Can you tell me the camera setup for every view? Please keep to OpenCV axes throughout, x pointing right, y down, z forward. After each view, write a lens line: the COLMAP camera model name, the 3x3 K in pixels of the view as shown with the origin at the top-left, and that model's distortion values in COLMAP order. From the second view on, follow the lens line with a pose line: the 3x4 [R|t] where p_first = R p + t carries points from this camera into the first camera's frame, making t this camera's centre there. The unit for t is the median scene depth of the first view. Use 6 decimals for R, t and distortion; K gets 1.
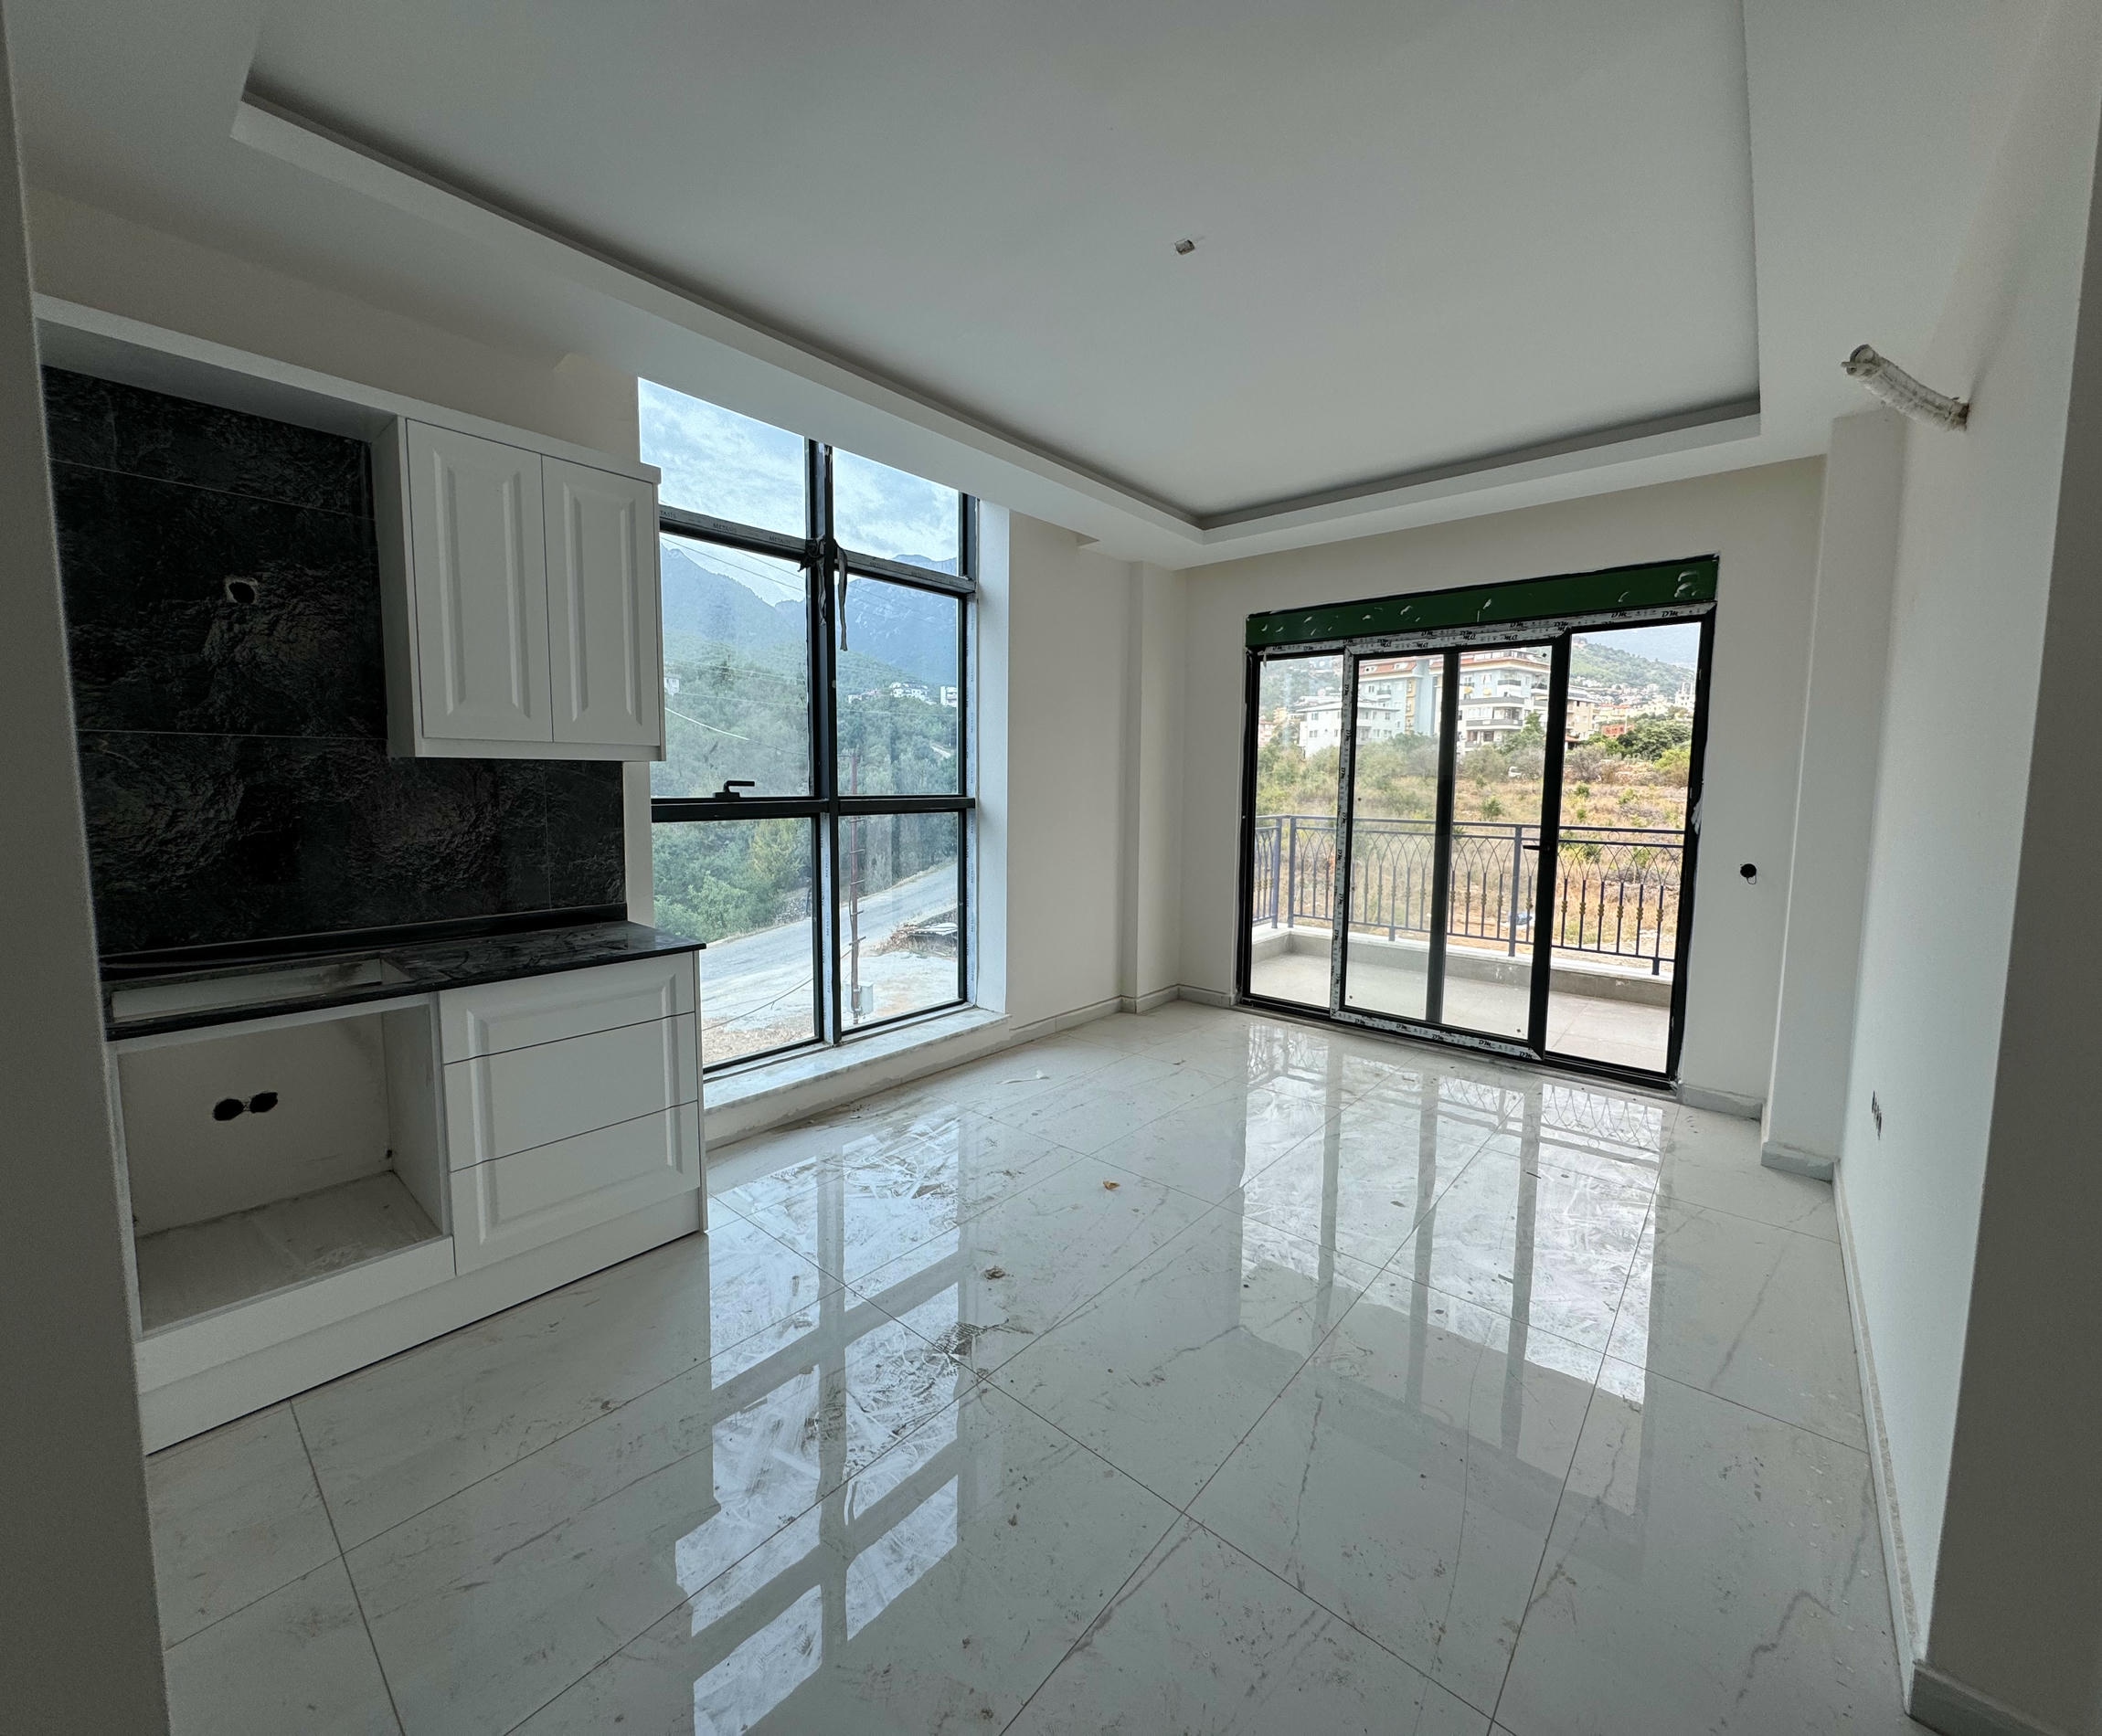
lens RADIAL K [[842.2, 0, 1048.0], [0, 842.2, 849.6], [0, 0, 1]] dist [-0.002070, 0.000173]
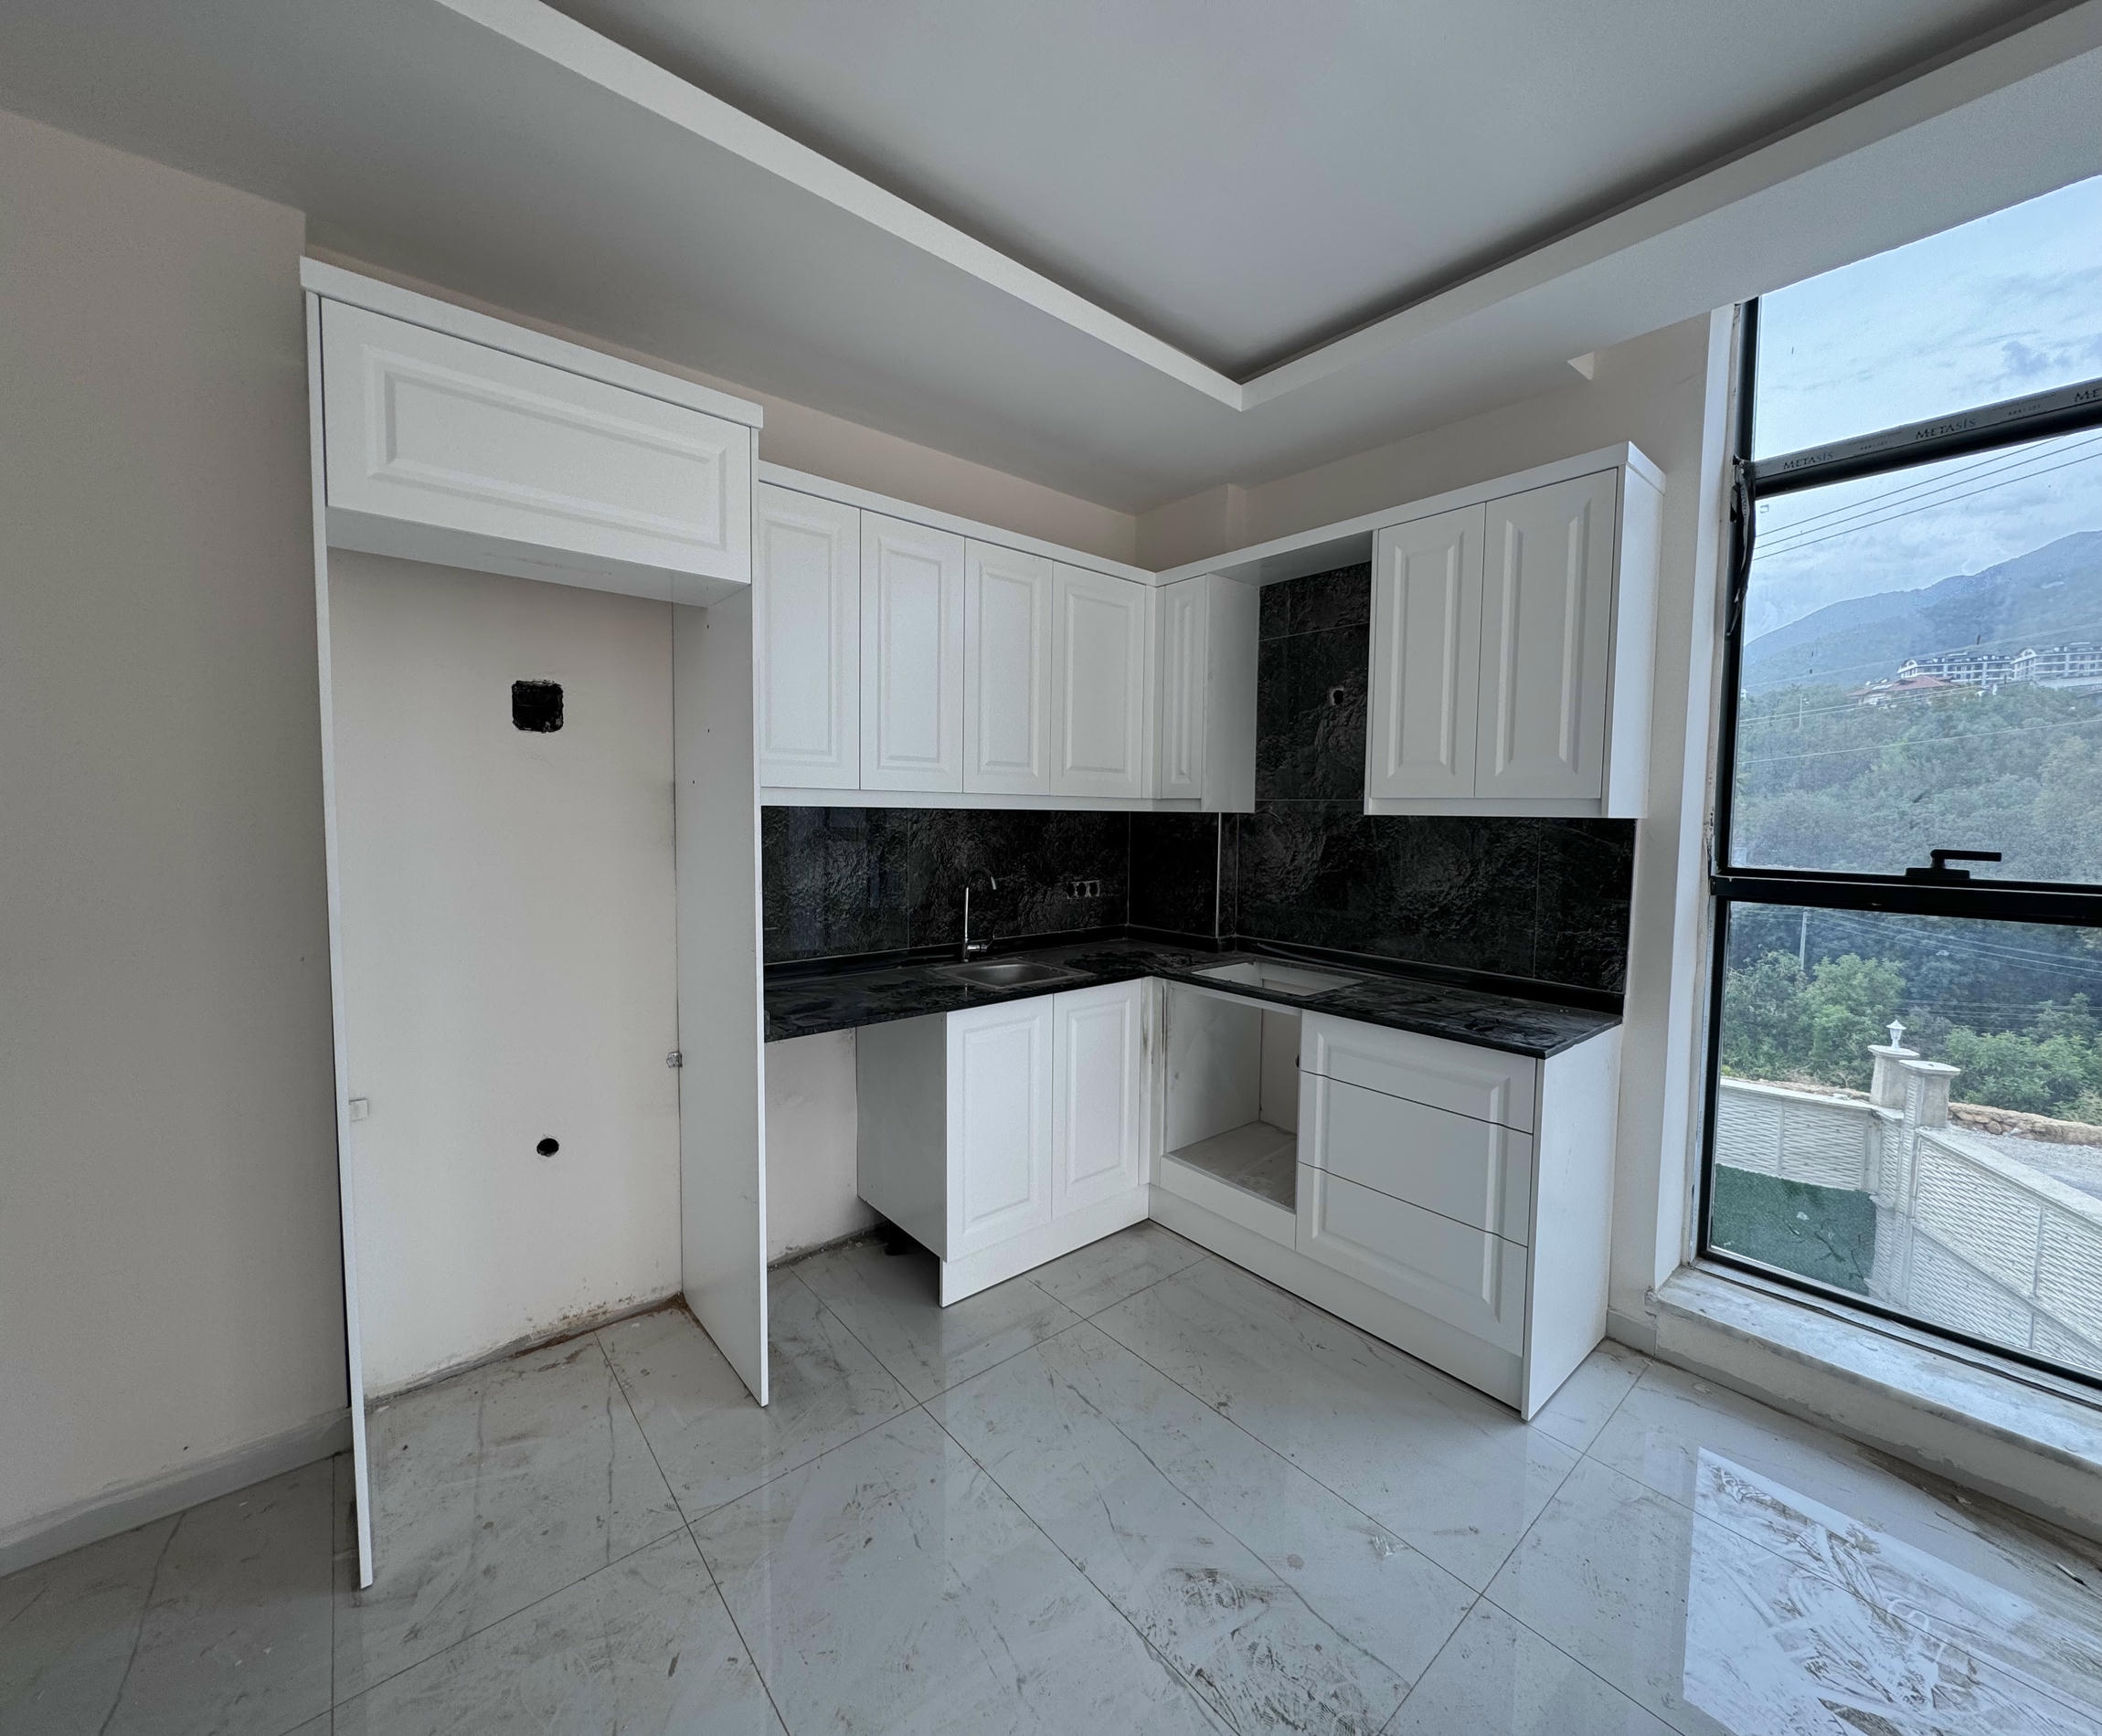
lens RADIAL K [[842.2, 0, 1045.9], [0, 842.2, 857.7], [0, 0, 1]] dist [-0.002070, 0.000173]
pose [[-0.154004, 0.044322, -0.987076, 0.275820], [-0.100771, 0.993080, 0.060314, -0.044033], [0.982918, 0.108757, -0.148472, 0.426100]]
